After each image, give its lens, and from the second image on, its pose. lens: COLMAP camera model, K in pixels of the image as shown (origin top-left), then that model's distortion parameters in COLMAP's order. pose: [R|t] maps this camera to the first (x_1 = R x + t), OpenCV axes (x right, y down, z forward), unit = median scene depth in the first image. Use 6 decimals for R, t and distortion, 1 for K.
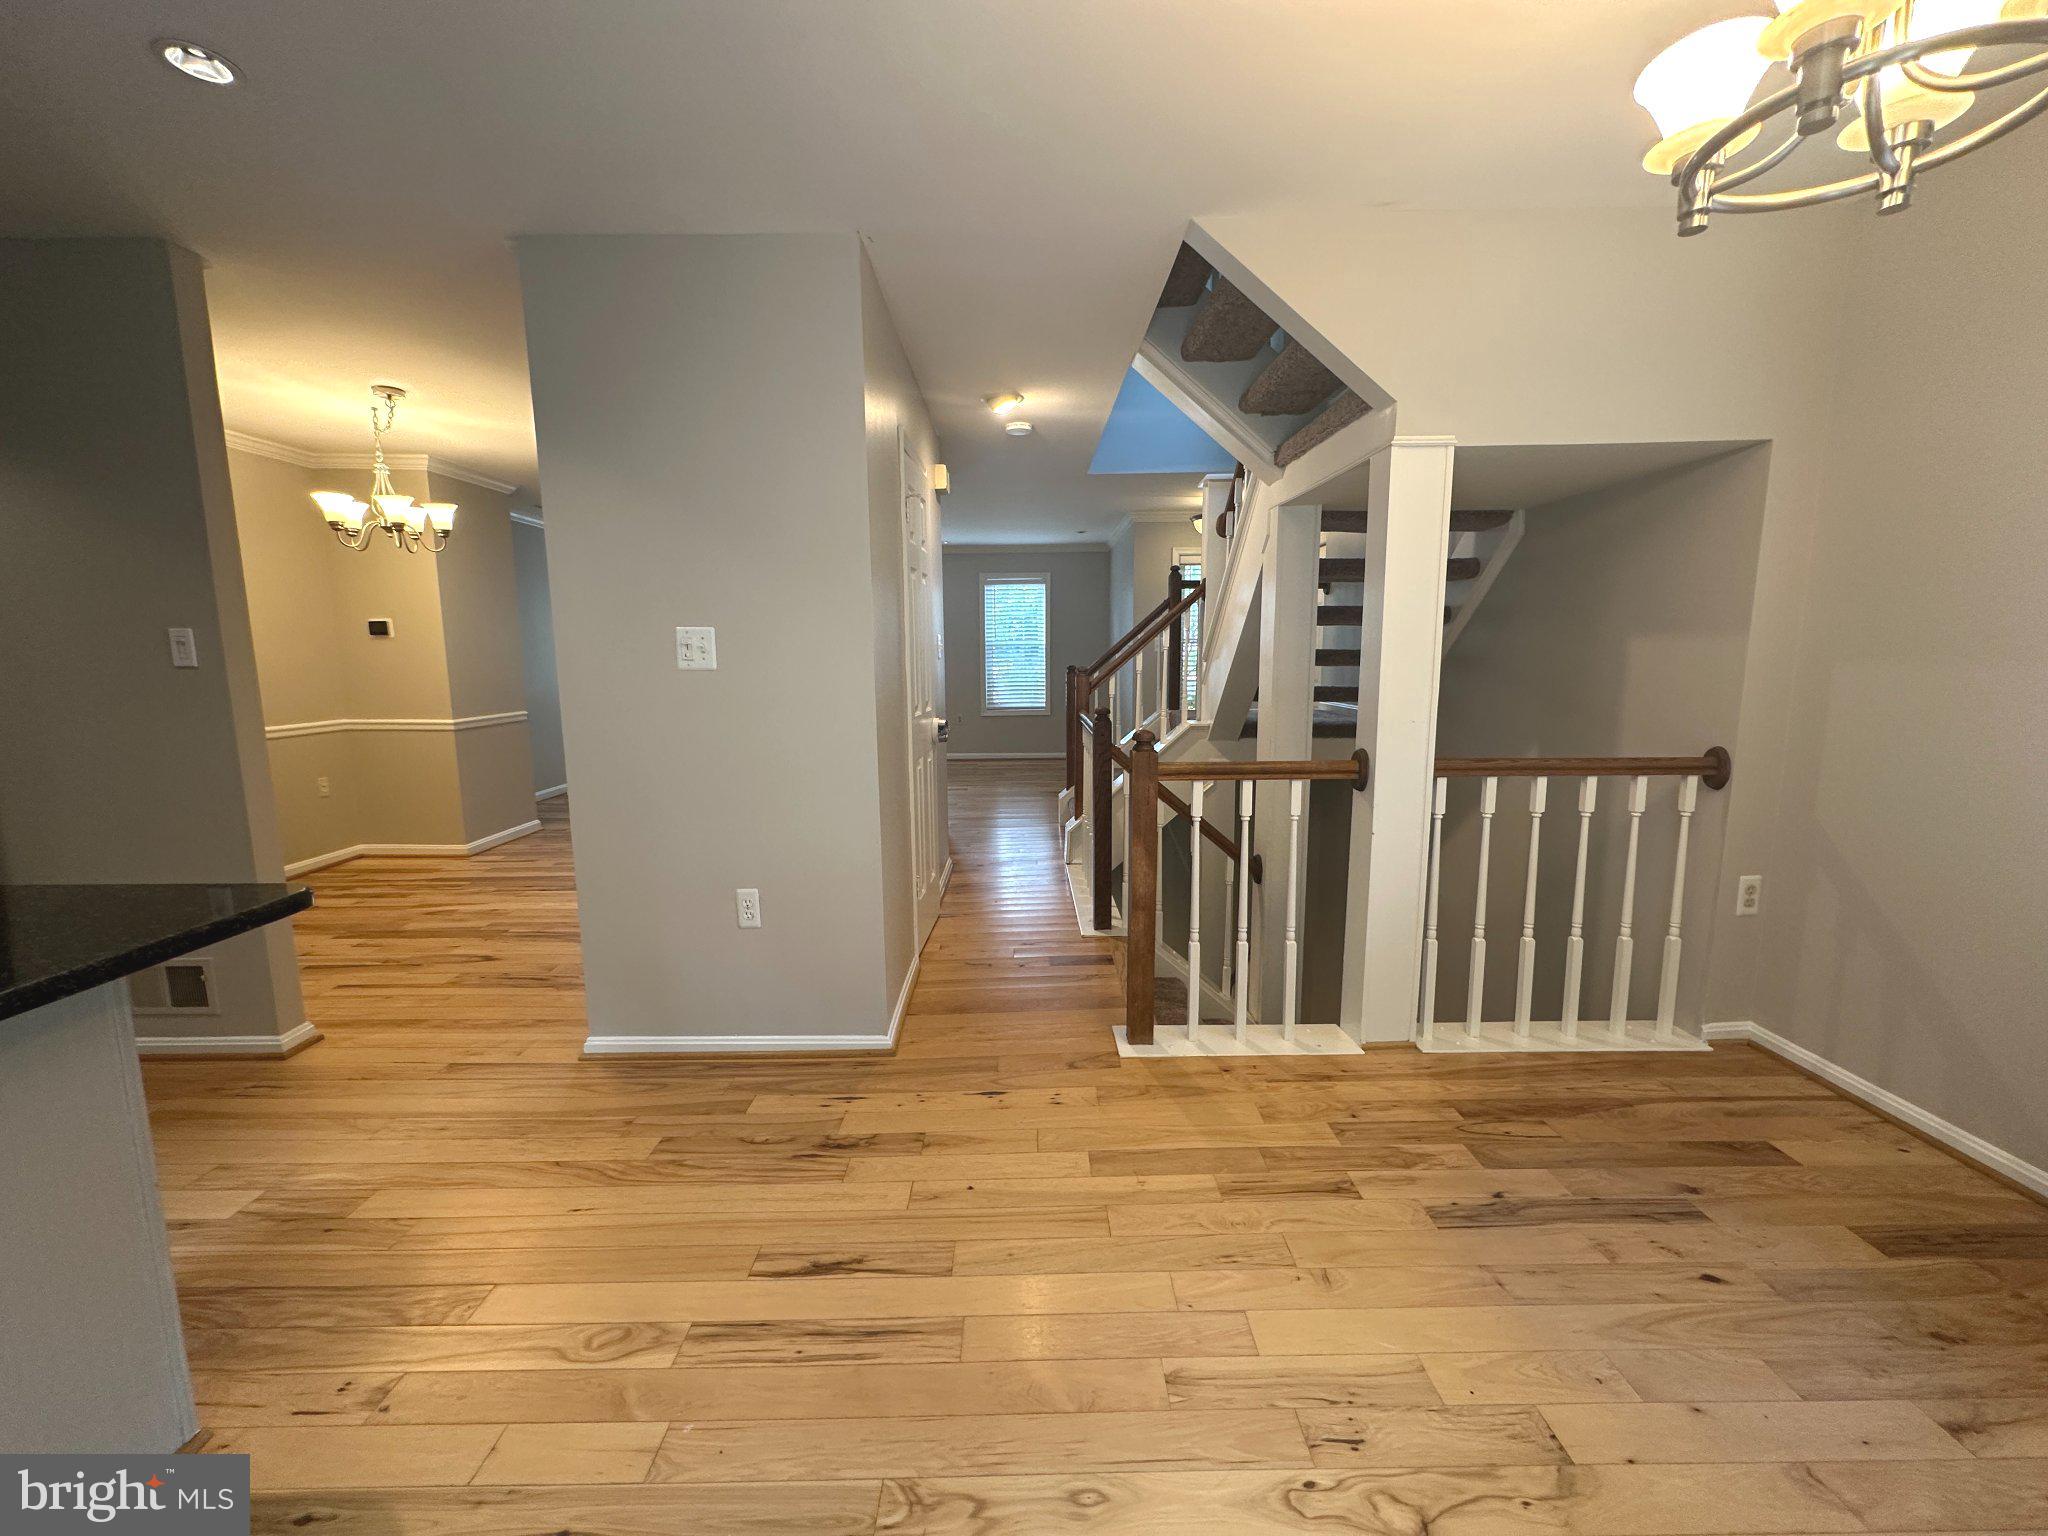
lens RADIAL K [[816.1, 0, 1029.1], [0, 816.1, 762.0], [0, 0, 1]] dist [-0.000391, 0.000140]
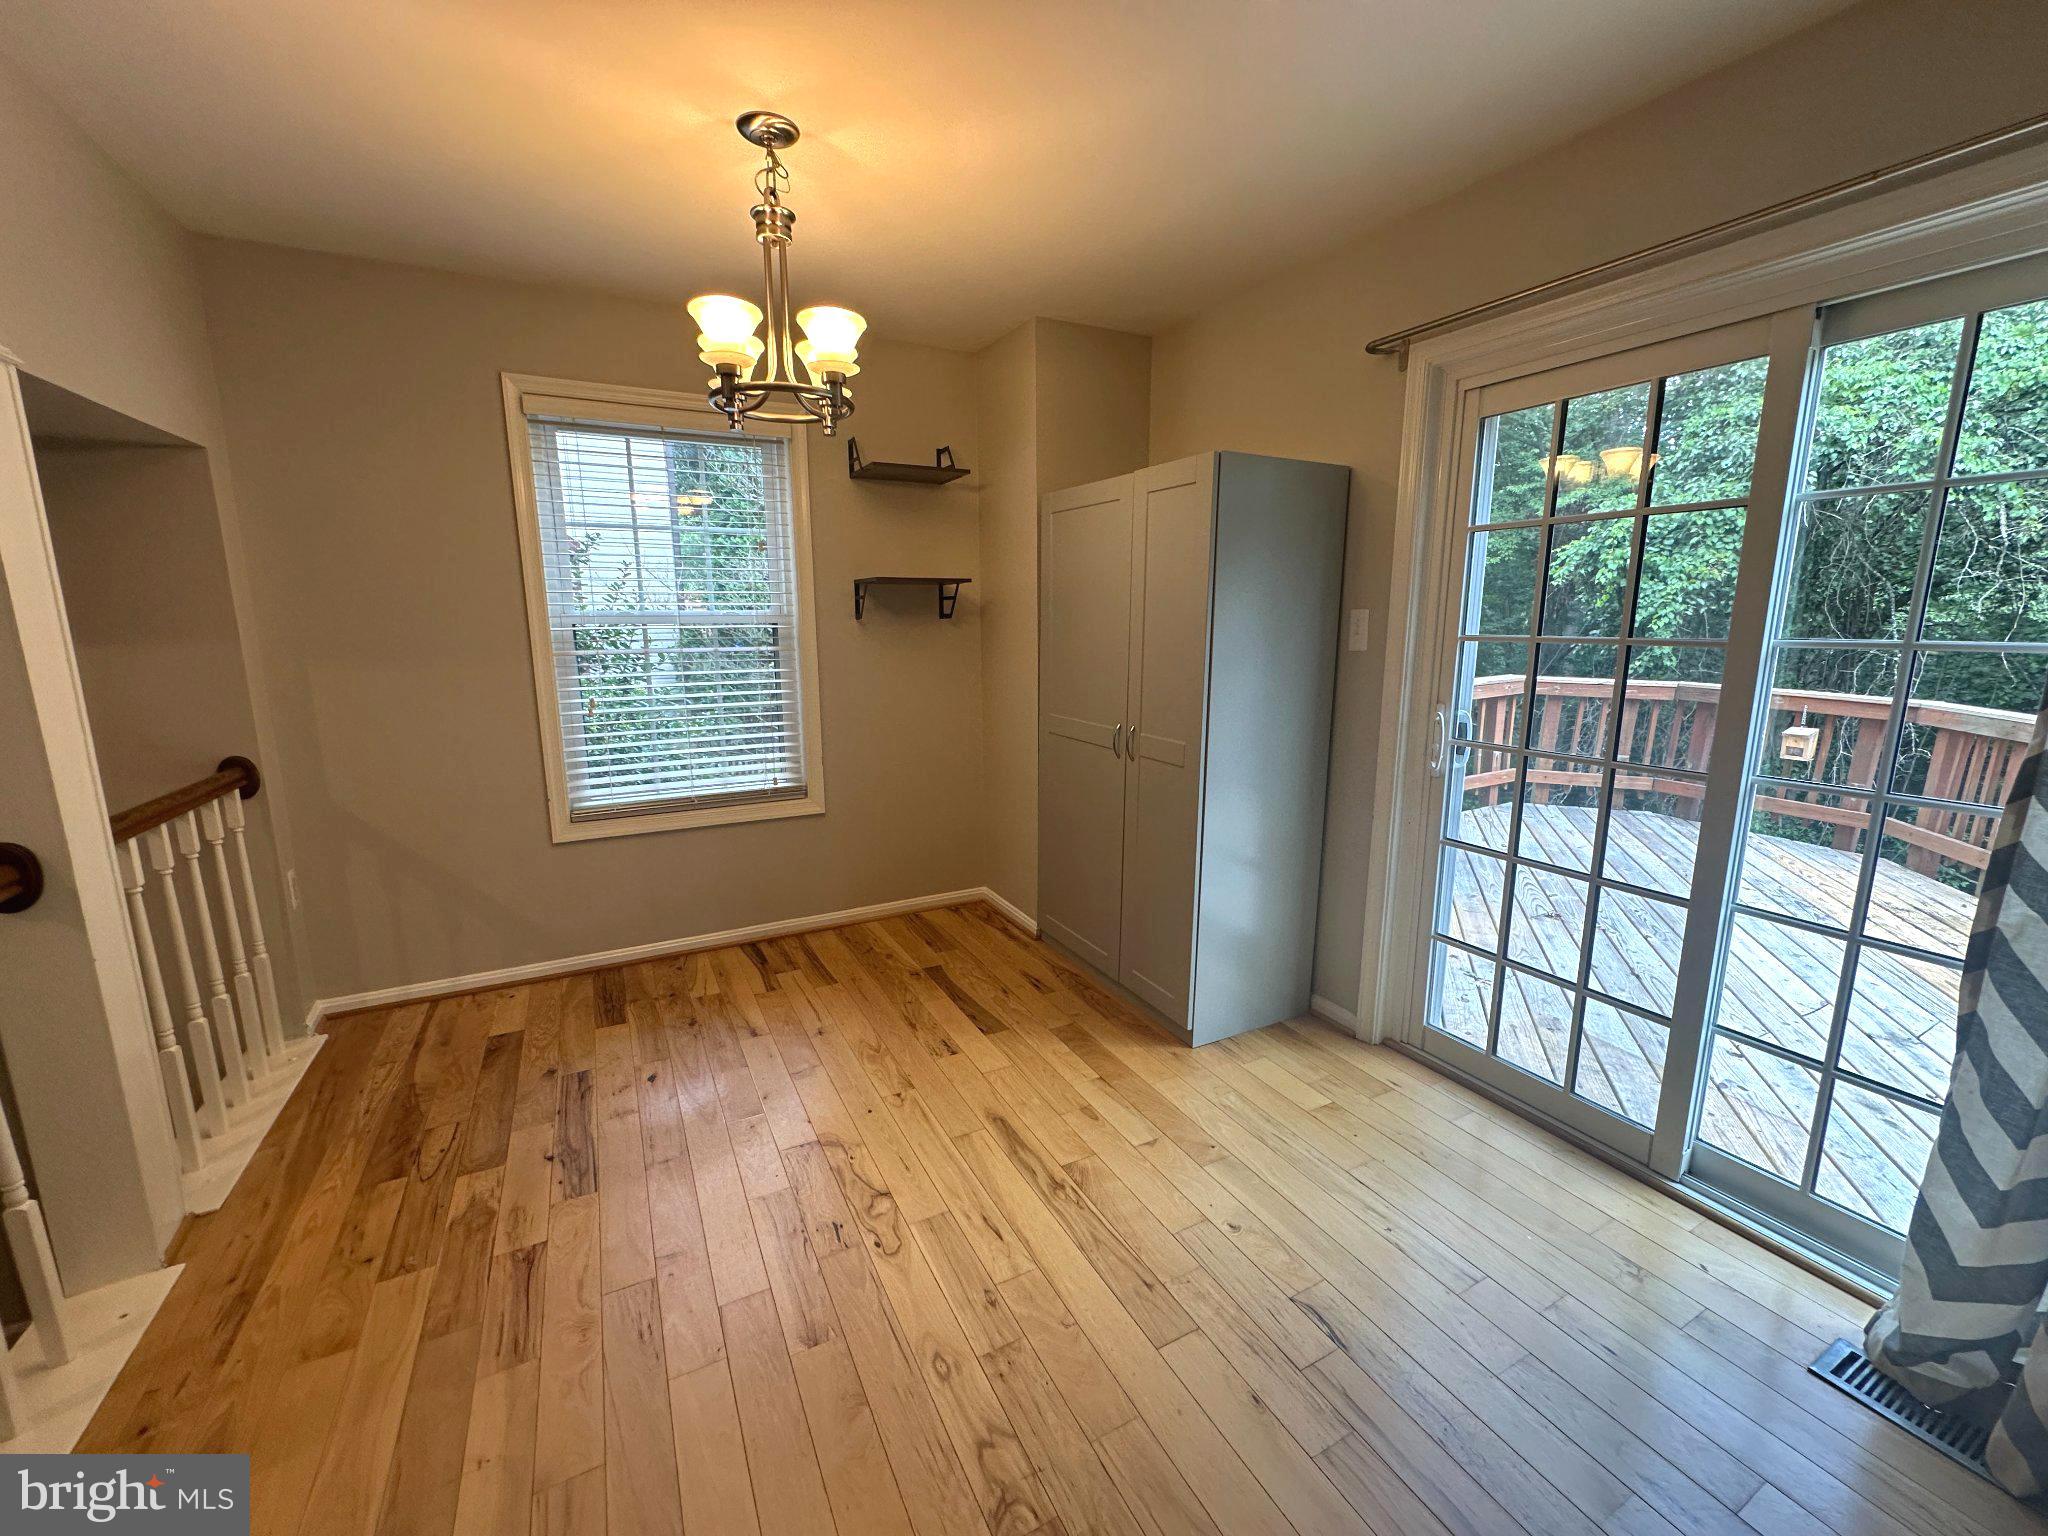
lens RADIAL K [[816.1, 0, 1029.1], [0, 816.1, 762.0], [0, 0, 1]] dist [-0.000391, 0.000140]
pose [[-0.461846, -0.145601, 0.874928, -0.562952], [0.128743, 0.964983, 0.228547, -0.138644], [-0.877567, 0.218195, -0.426929, 0.741112]]
